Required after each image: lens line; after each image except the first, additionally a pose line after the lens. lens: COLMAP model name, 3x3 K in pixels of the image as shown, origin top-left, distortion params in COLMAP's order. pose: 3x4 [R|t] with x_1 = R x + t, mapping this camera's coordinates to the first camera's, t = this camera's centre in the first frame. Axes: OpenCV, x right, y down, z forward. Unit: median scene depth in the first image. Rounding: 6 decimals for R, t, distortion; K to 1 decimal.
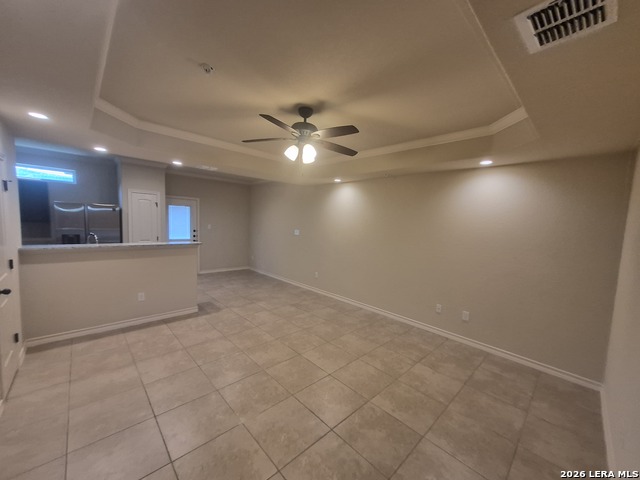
lens RADIAL K [[250.7, 0, 316.9], [0, 250.7, 239.3], [0, 0, 1]] dist [0.003732, -0.000148]
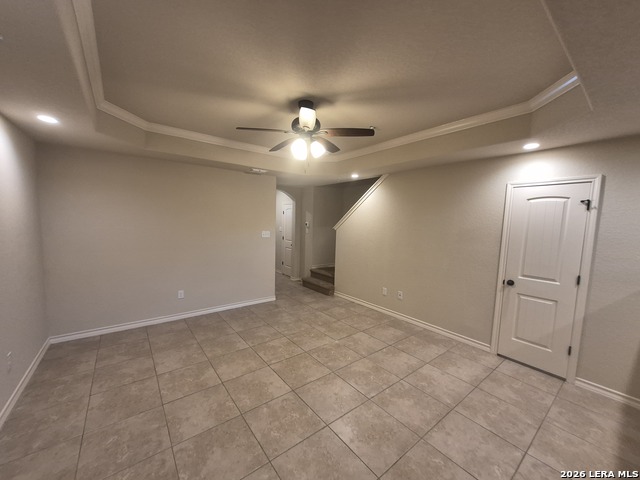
lens RADIAL K [[250.7, 0, 316.4], [0, 250.7, 243.8], [0, 0, 1]] dist [0.003732, -0.000148]
pose [[-0.992445, -0.080638, 0.092471, -0.163511], [-0.064035, 0.983321, 0.170233, -0.117794], [-0.104656, 0.163026, -0.981055, 1.573879]]
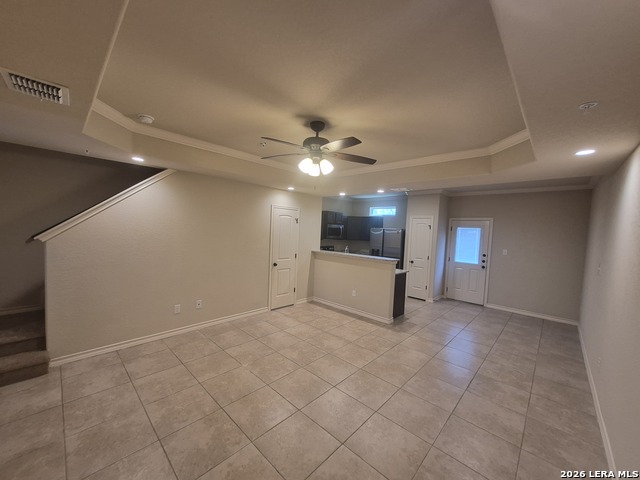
lens RADIAL K [[250.7, 0, 314.6], [0, 250.7, 241.8], [0, 0, 1]] dist [0.003732, -0.000148]
pose [[0.049285, 0.009040, -0.998744, 0.751171], [-0.112245, 0.993675, 0.003455, -0.037373], [0.992458, 0.111933, 0.049988, 0.777228]]
